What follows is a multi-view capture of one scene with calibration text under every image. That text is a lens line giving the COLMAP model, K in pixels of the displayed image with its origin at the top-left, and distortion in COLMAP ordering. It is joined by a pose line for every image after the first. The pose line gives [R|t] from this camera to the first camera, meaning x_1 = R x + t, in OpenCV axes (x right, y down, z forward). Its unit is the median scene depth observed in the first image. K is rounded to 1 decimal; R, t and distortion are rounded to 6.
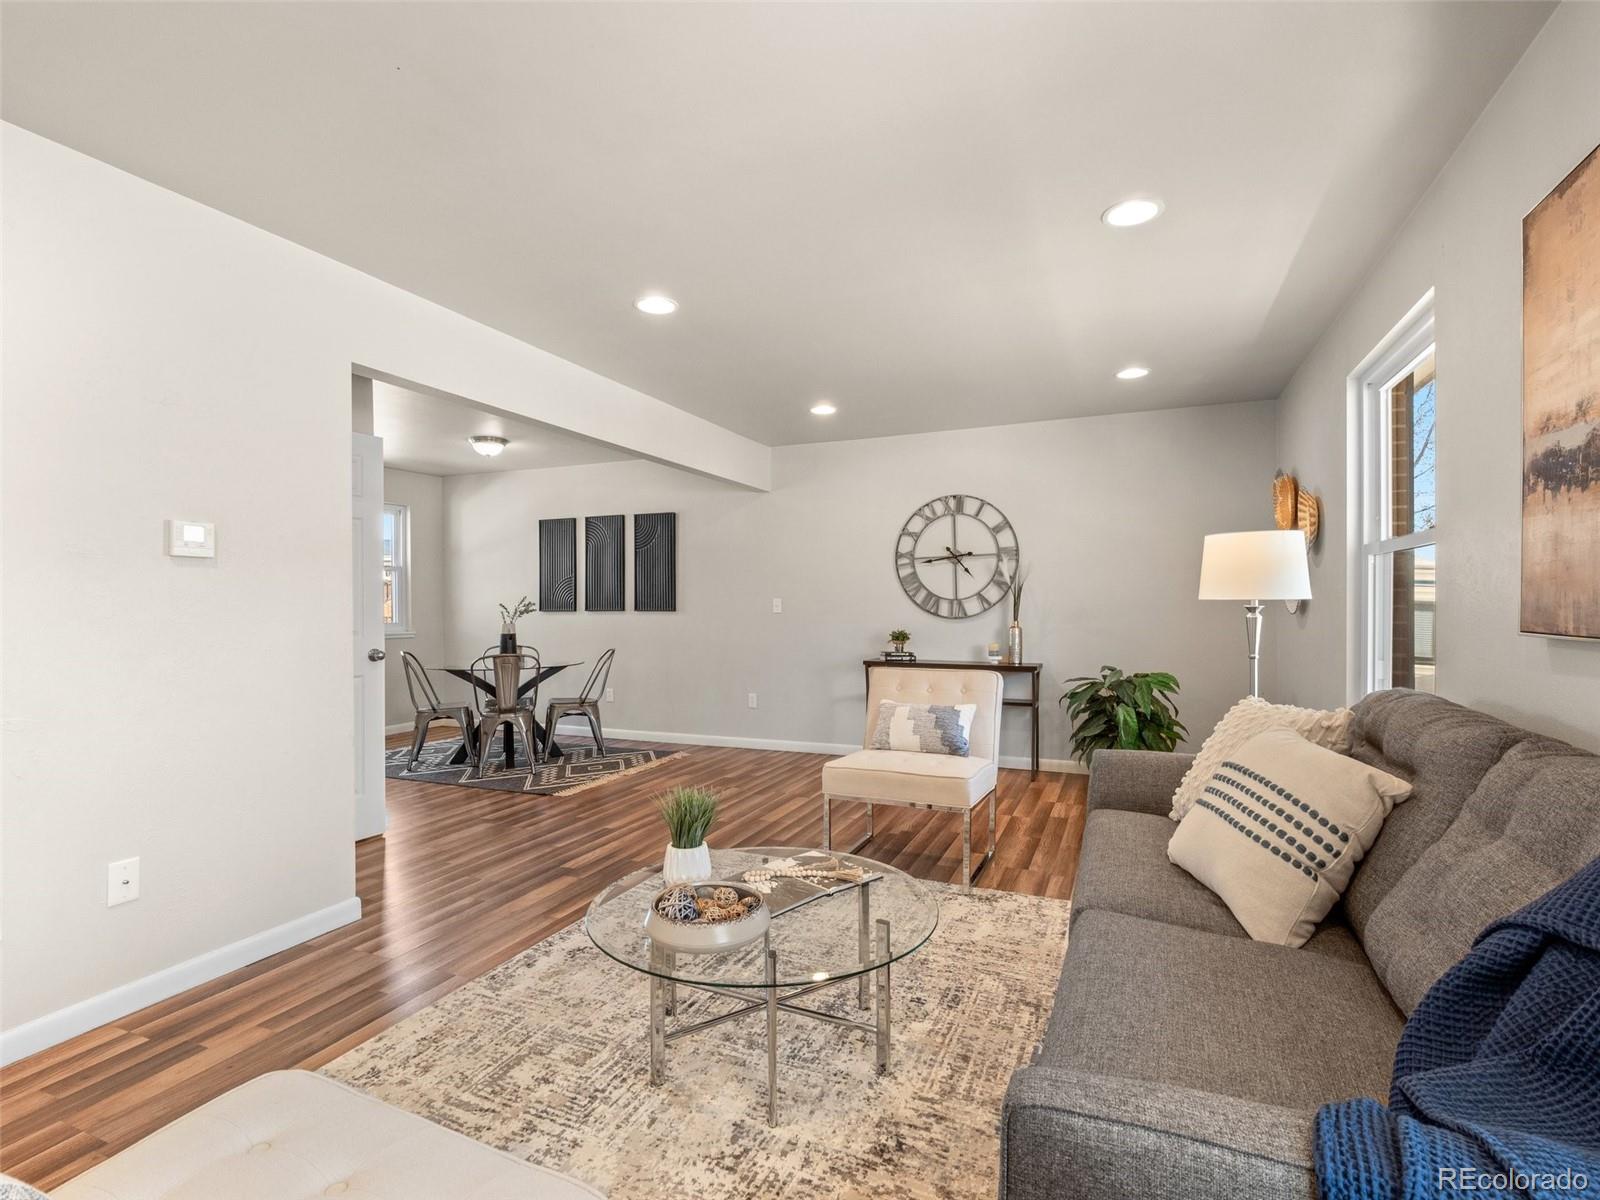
lens RADIAL K [[801.4, 0, 803.7], [0, 801.4, 606.5], [0, 0, 1]] dist [-0.013362, -0.000375]
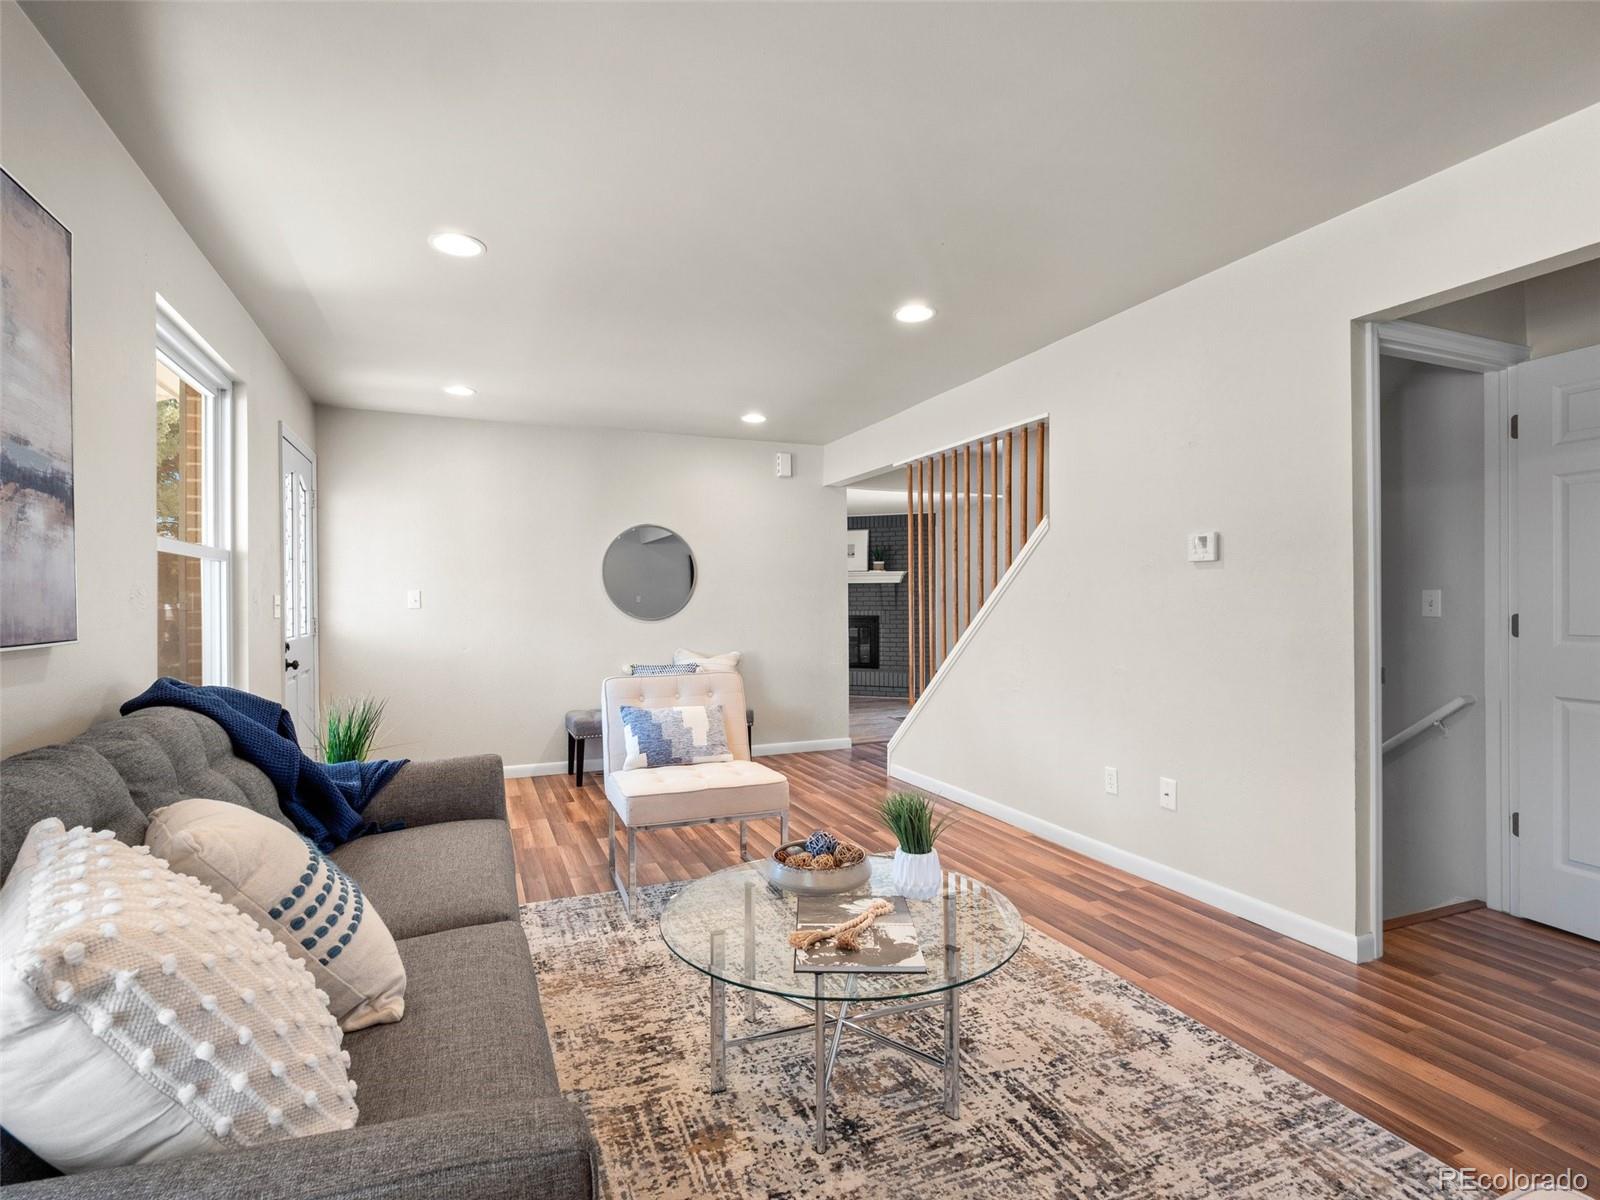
lens RADIAL K [[801.4, 0, 803.7], [0, 801.4, 606.5], [0, 0, 1]] dist [-0.013362, -0.000375]
pose [[-0.703249, 0.014645, -0.710792, 0.689112], [0.004331, 0.999858, 0.016316, -0.021018], [0.710930, 0.008395, -0.703213, 1.697769]]
